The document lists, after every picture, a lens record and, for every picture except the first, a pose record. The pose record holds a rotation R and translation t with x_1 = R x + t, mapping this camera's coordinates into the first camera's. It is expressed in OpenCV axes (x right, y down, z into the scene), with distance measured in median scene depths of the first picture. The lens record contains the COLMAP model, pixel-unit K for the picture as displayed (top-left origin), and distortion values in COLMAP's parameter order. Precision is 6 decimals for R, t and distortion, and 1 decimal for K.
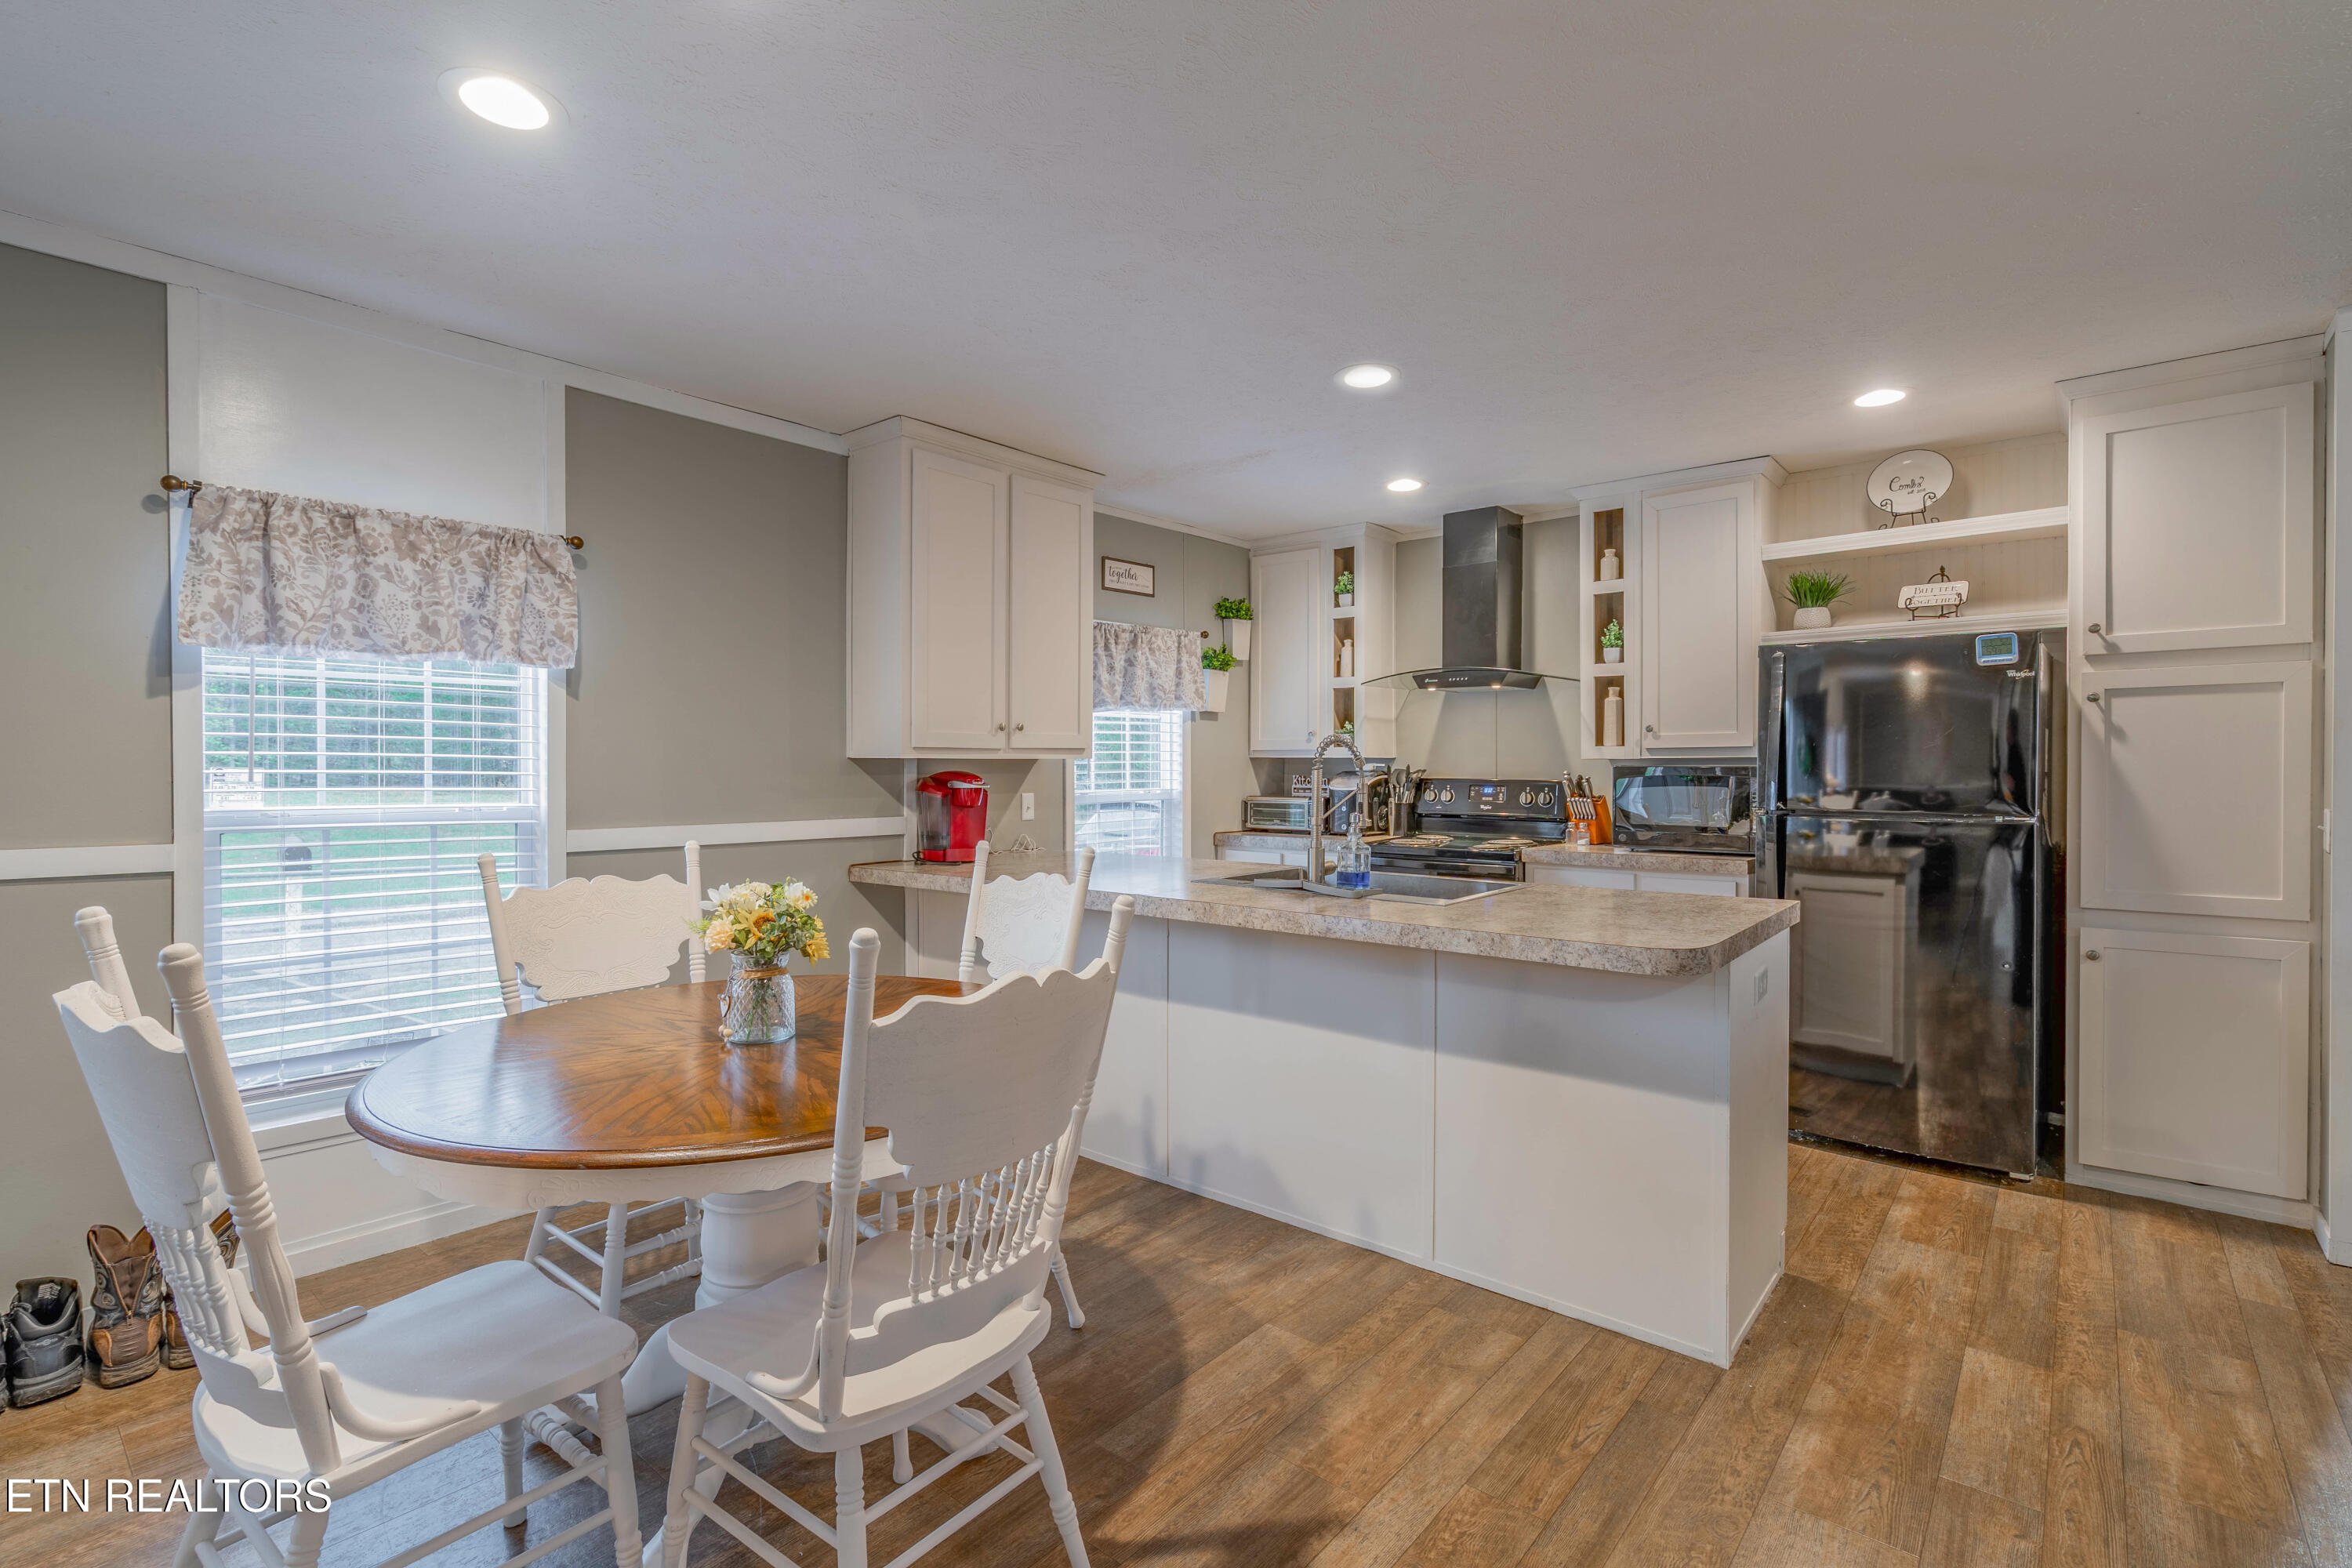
lens RADIAL K [[1075.4, 0, 1180.1], [0, 1075.4, 766.2], [0, 0, 1]] dist [-0.004922, 0.001285]
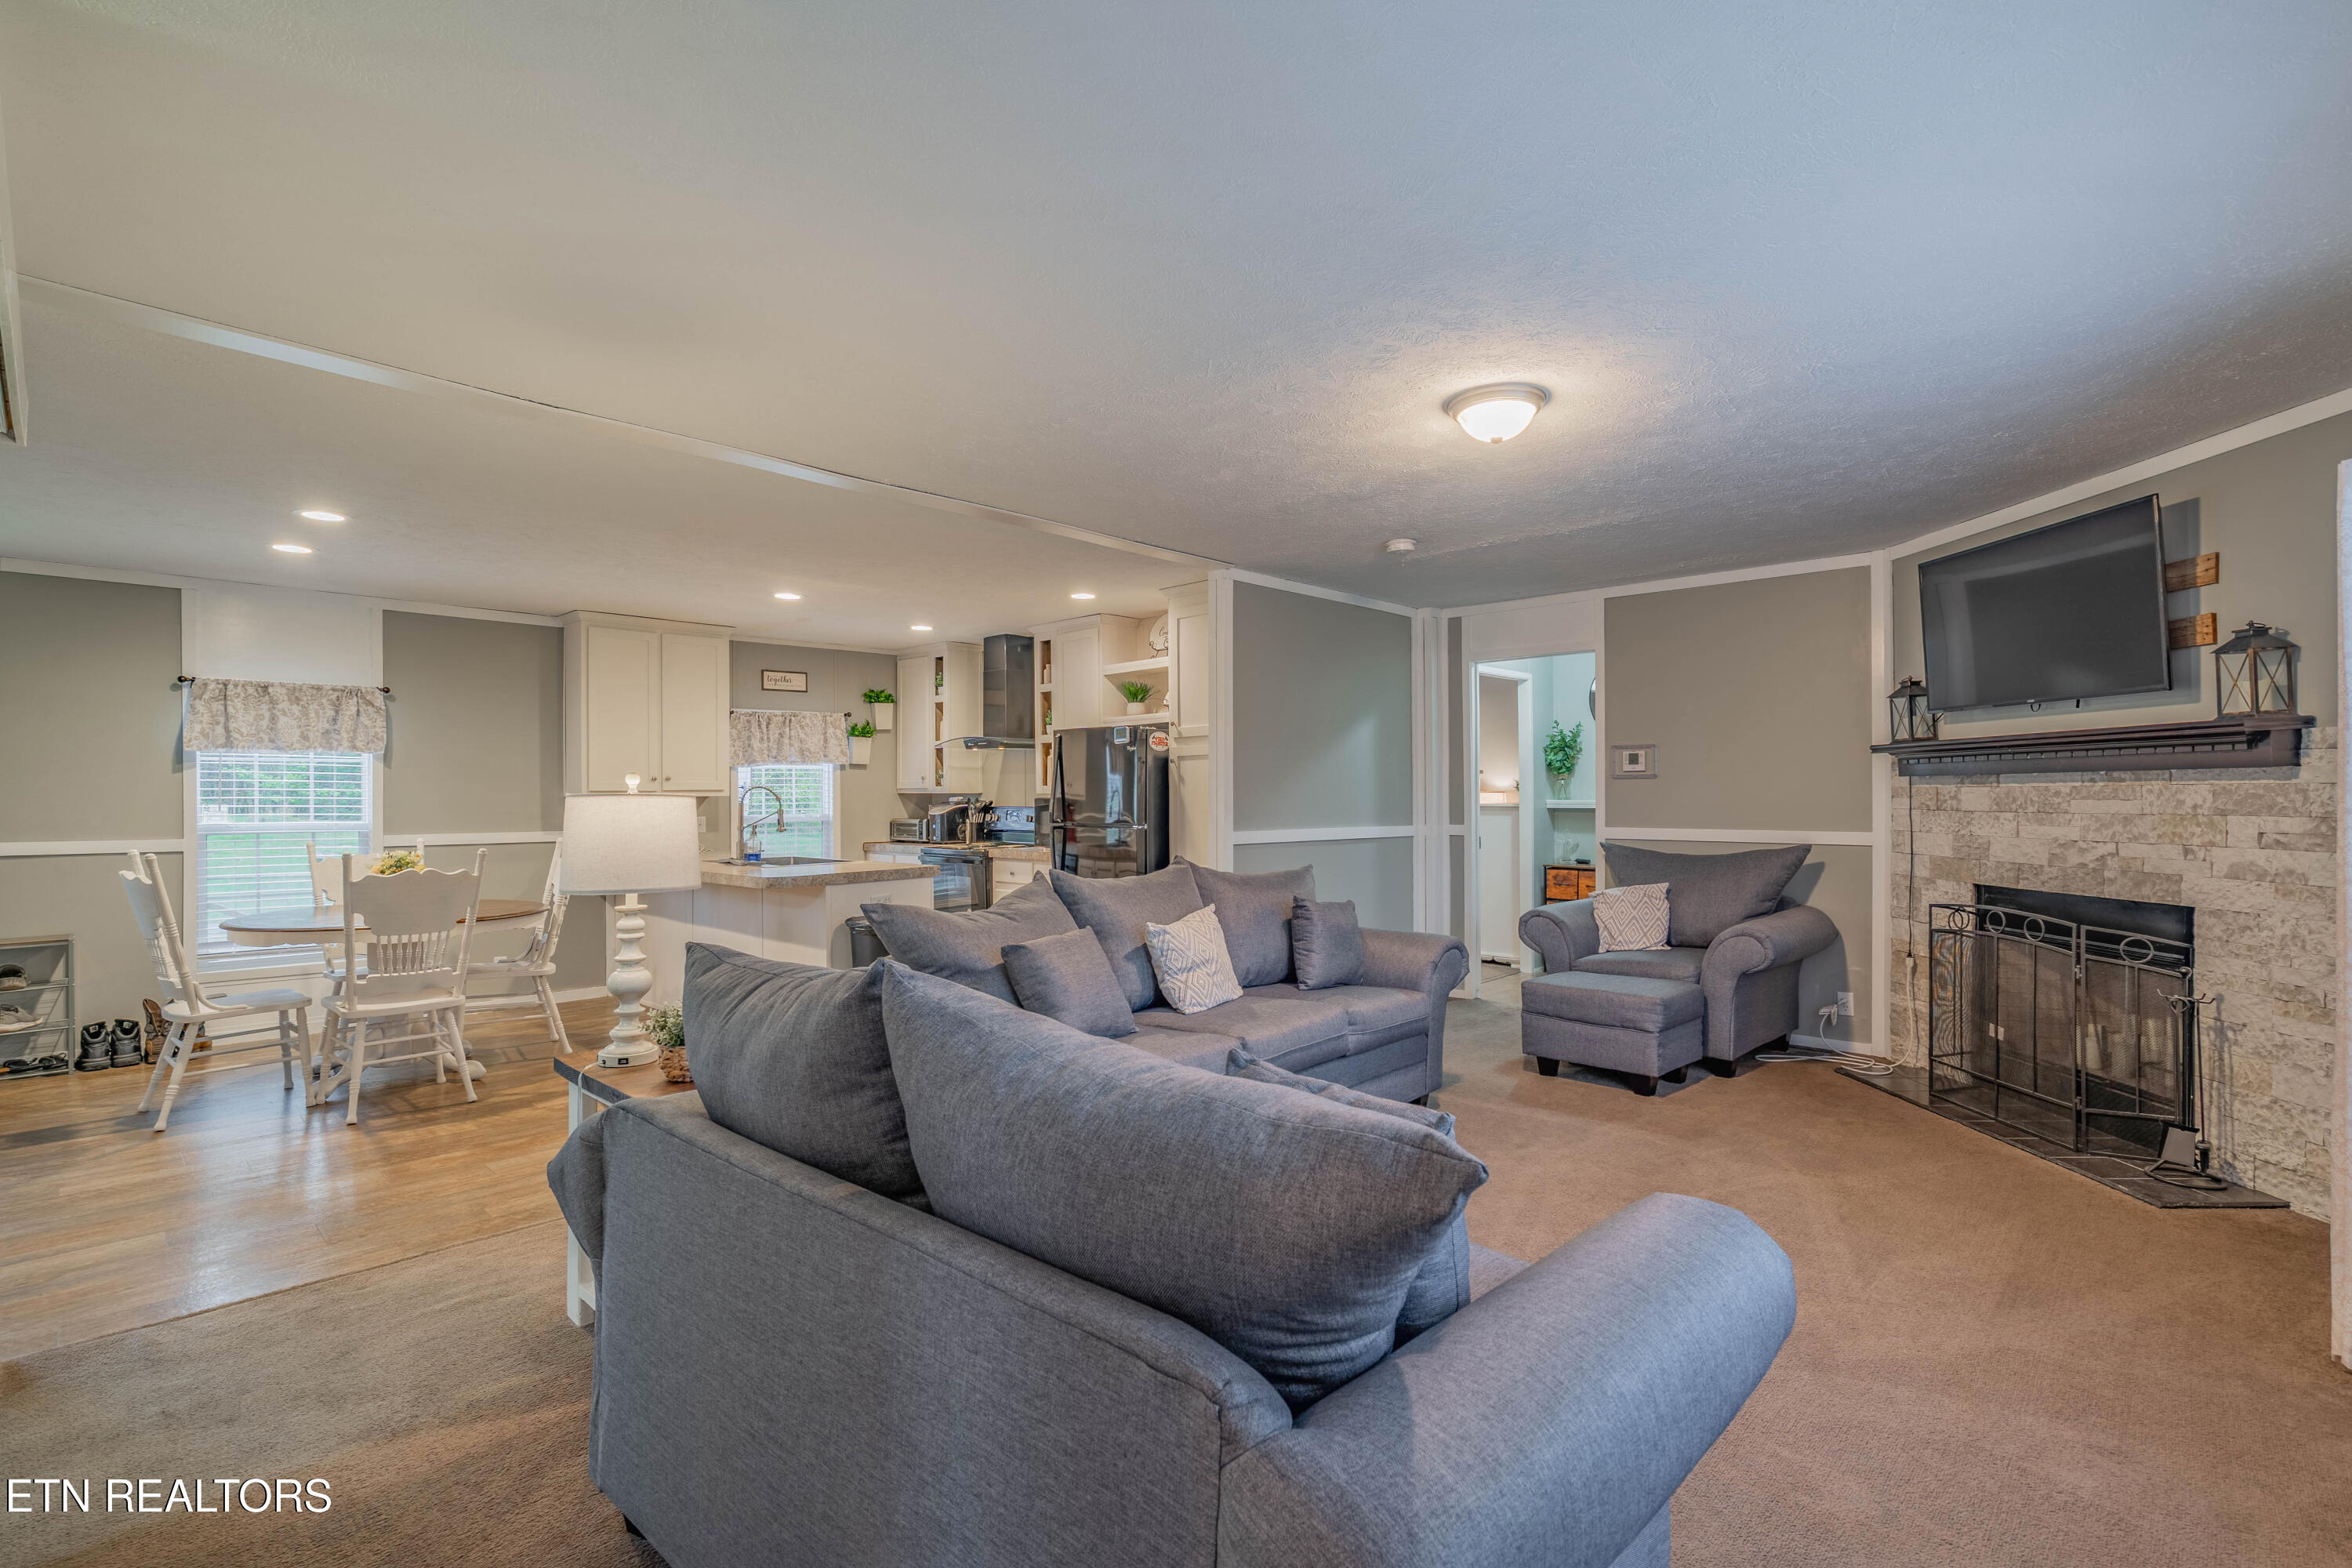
lens RADIAL K [[1085.7, 0, 1186.8], [0, 1085.7, 782.6], [0, 0, 1]] dist [-0.000478, -0.000415]
pose [[0.998011, -0.006818, -0.062667, 0.788668], [0.006088, 0.999911, -0.011831, -0.003123], [0.062742, 0.011425, 0.997964, -0.688755]]
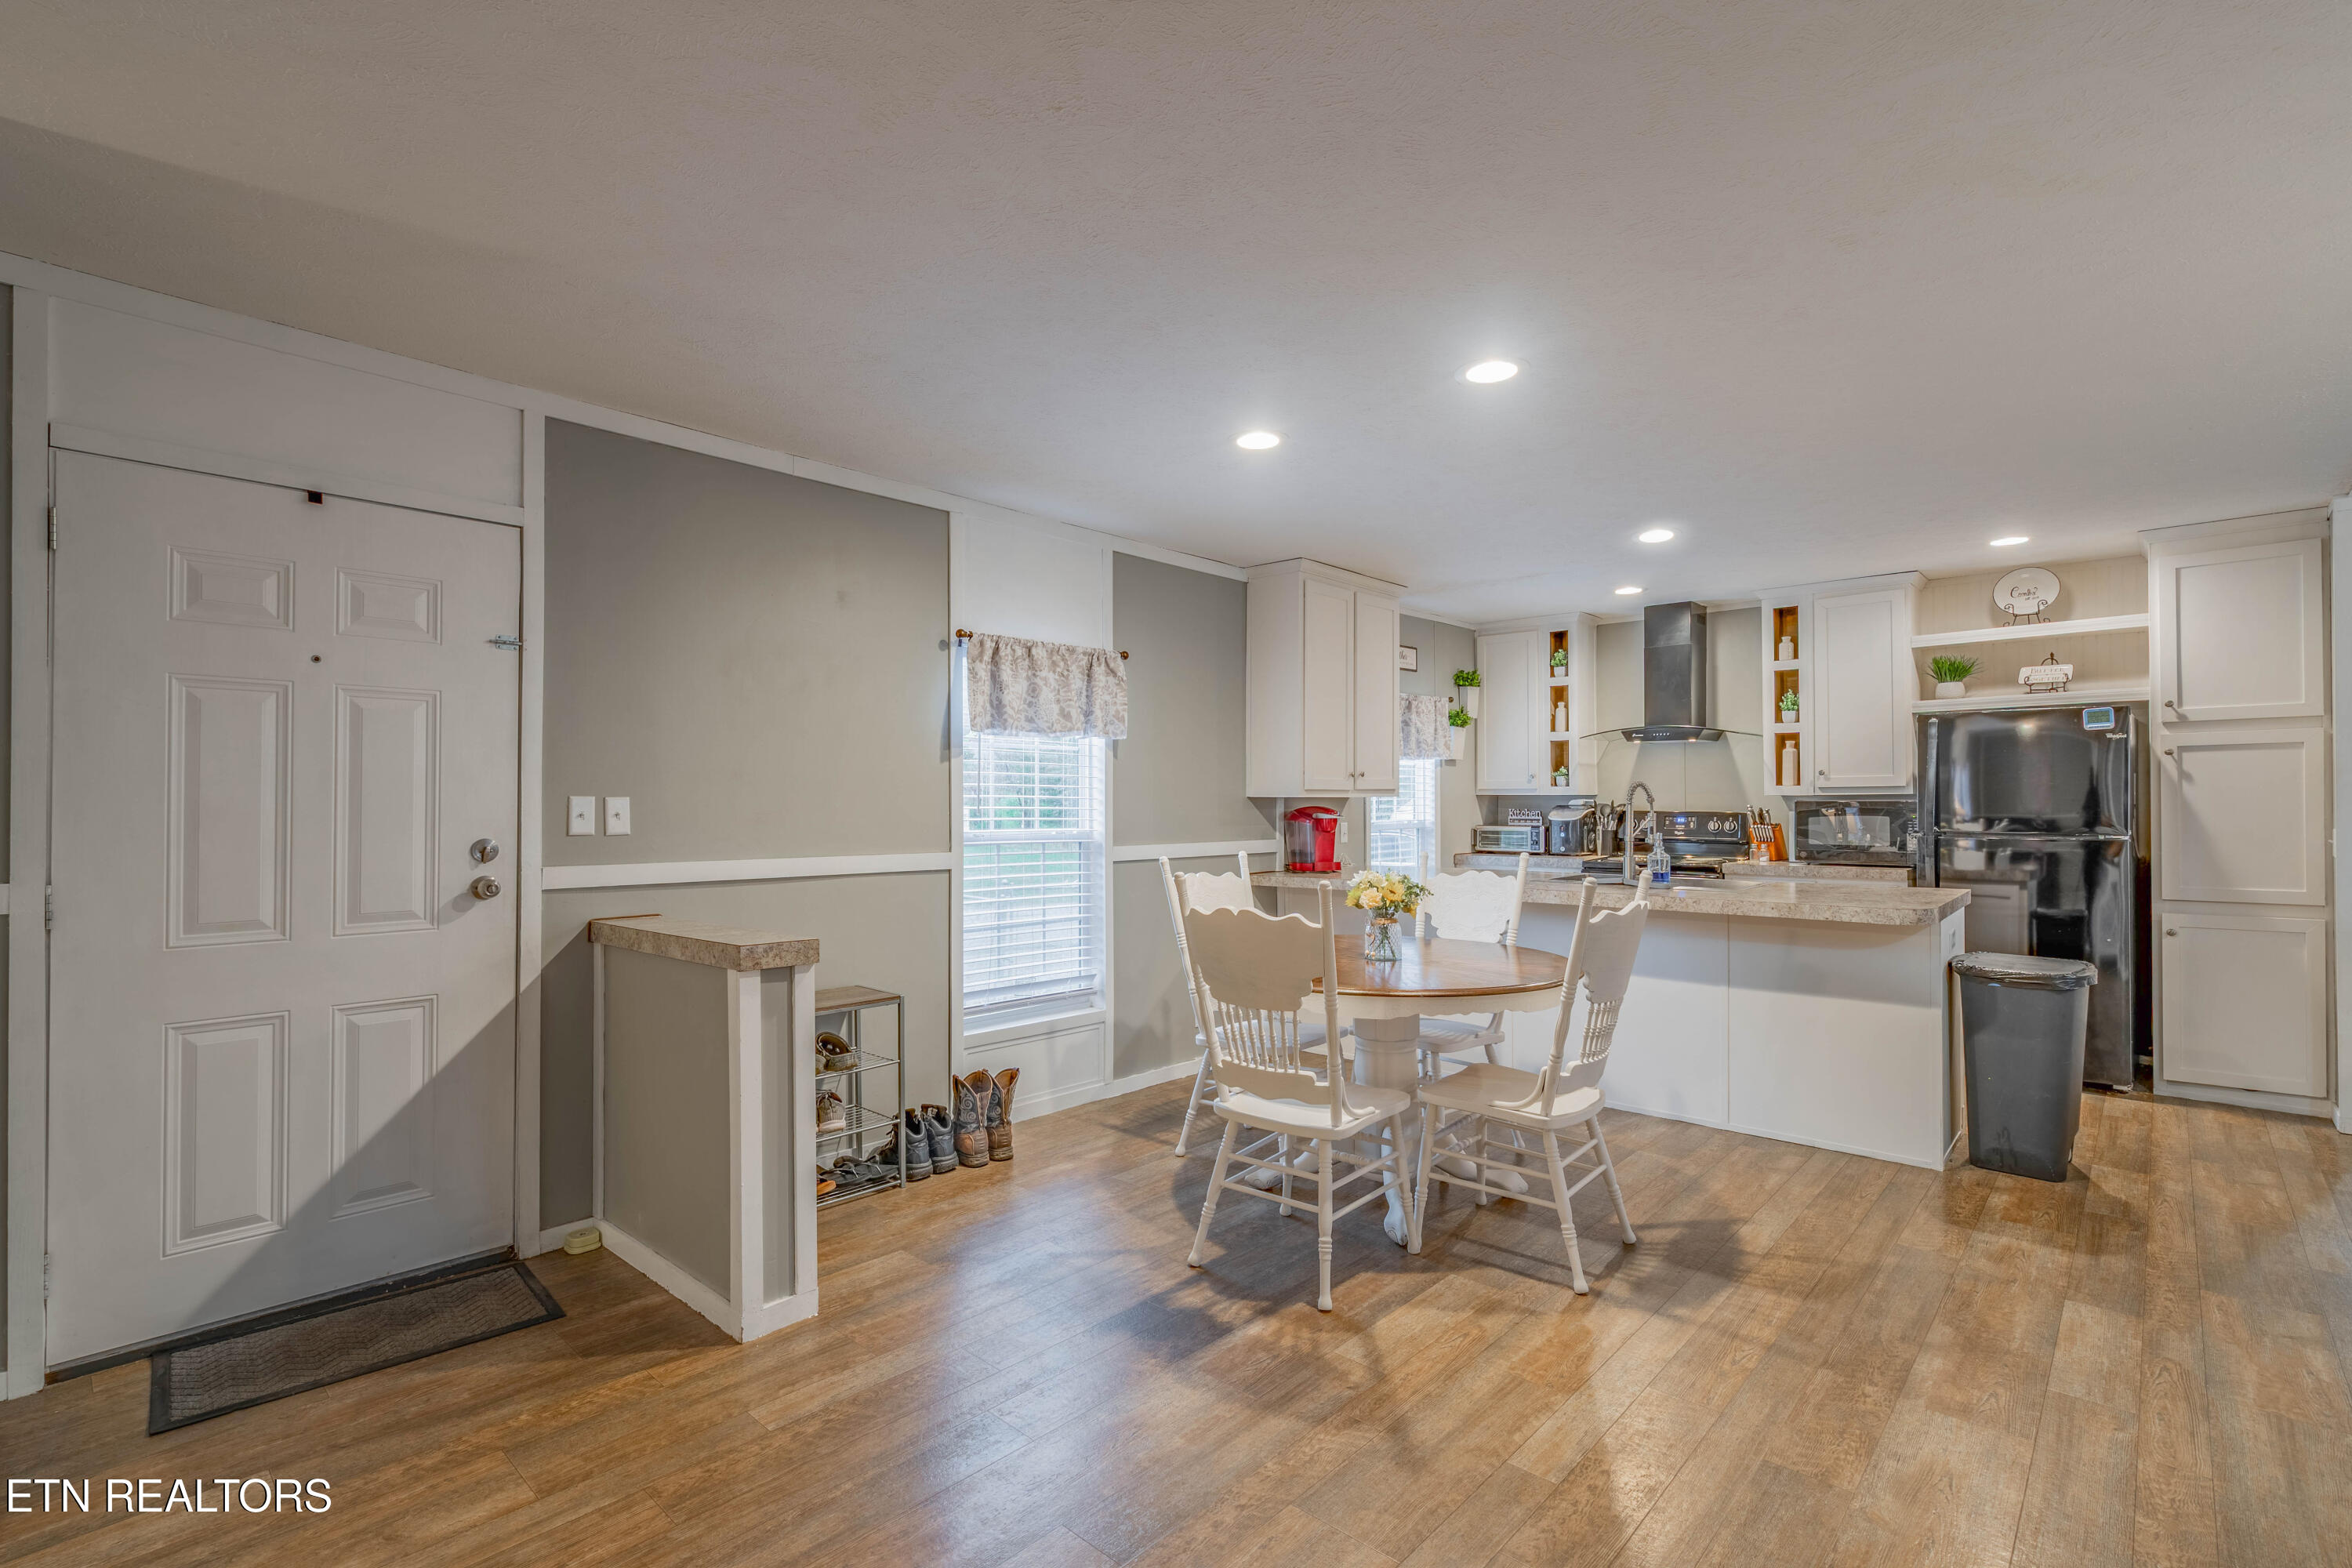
lens RADIAL K [[1069.4, 0, 1181.0], [0, 1069.4, 787.5], [0, 0, 1]] dist [-0.002571, 0.000664]
pose [[0.999070, -0.003964, -0.042945, -0.317667], [0.003404, 0.999908, -0.013100, -0.002075], [0.042993, 0.012941, 0.998992, -0.376211]]
